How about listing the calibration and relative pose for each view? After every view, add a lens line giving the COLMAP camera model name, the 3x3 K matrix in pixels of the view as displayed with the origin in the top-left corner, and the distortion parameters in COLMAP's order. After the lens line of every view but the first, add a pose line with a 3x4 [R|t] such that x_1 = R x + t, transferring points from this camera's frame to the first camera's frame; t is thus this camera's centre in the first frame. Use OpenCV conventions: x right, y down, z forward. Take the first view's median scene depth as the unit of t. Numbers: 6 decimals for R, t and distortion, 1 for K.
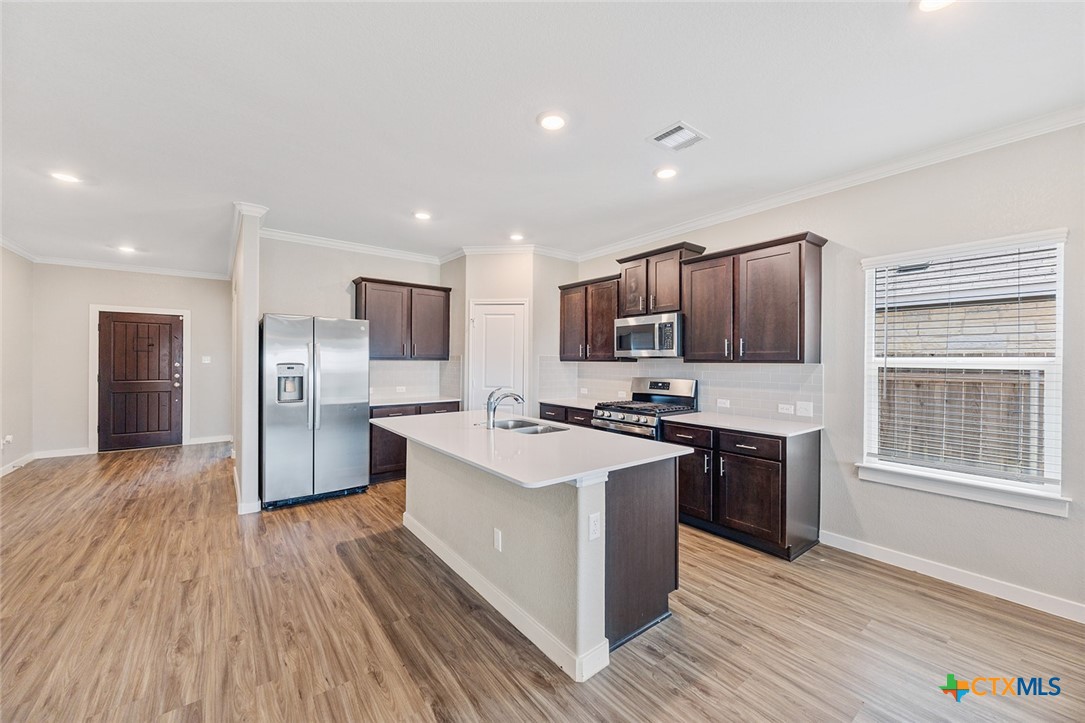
lens RADIAL K [[416.5, 0, 540.4], [0, 416.5, 362.1], [0, 0, 1]] dist [0.003096, -0.000860]
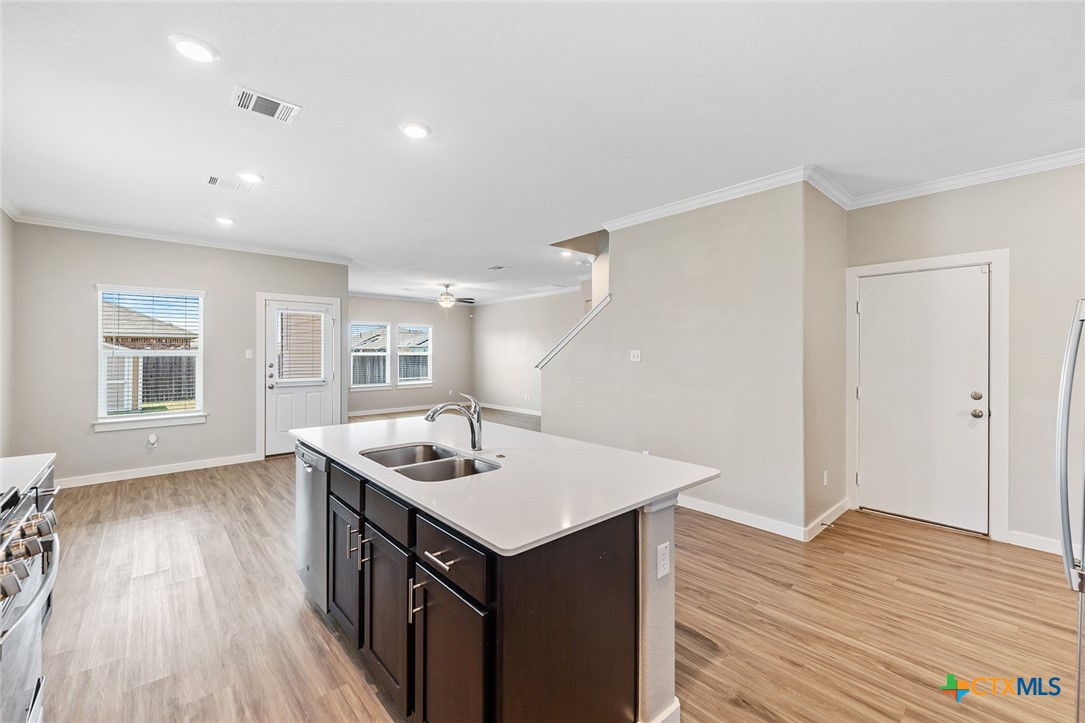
lens RADIAL K [[454.1, 0, 541.5], [0, 454.1, 355.5], [0, 0, 1]] dist [-0.001740, -0.000087]
pose [[-0.997817, -0.008870, -0.065441, -0.163301], [-0.009100, 0.999953, 0.003209, -0.002902], [0.065409, 0.003797, -0.997851, 1.604925]]
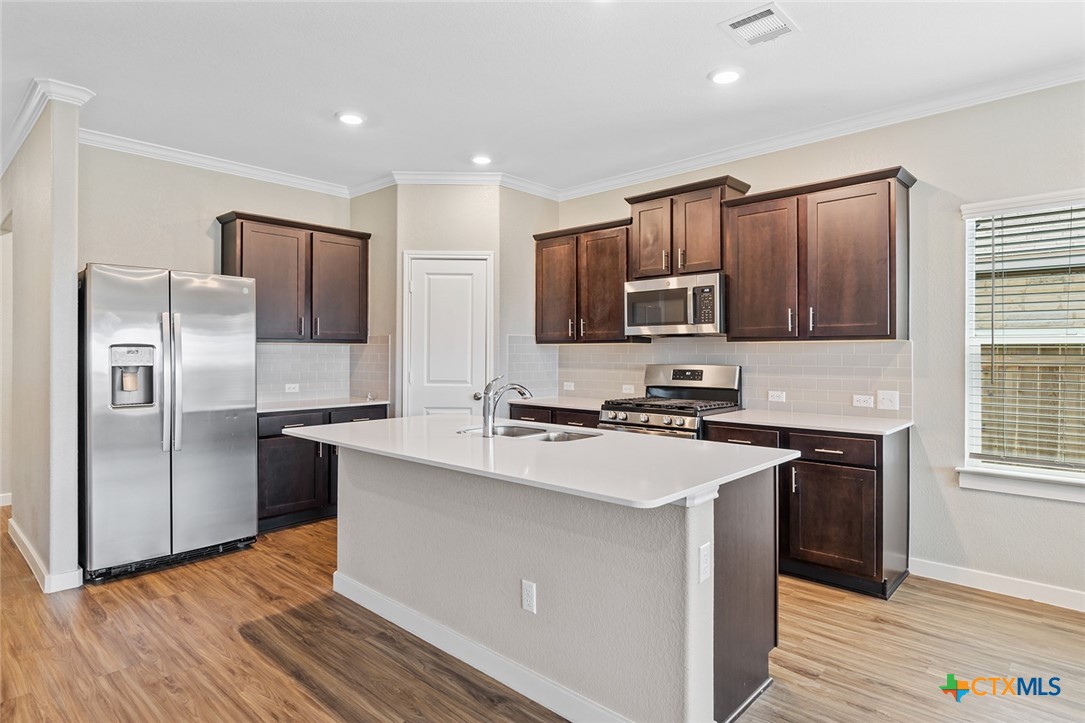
lens RADIAL K [[597.5, 0, 544.0], [0, 597.5, 353.5], [0, 0, 1]] dist [-0.008380, 0.006324]
pose [[0.986541, -0.006445, 0.163388, -0.168731], [0.006200, 0.999979, 0.002009, 0.021356], [-0.163398, -0.000969, 0.986560, 0.029324]]
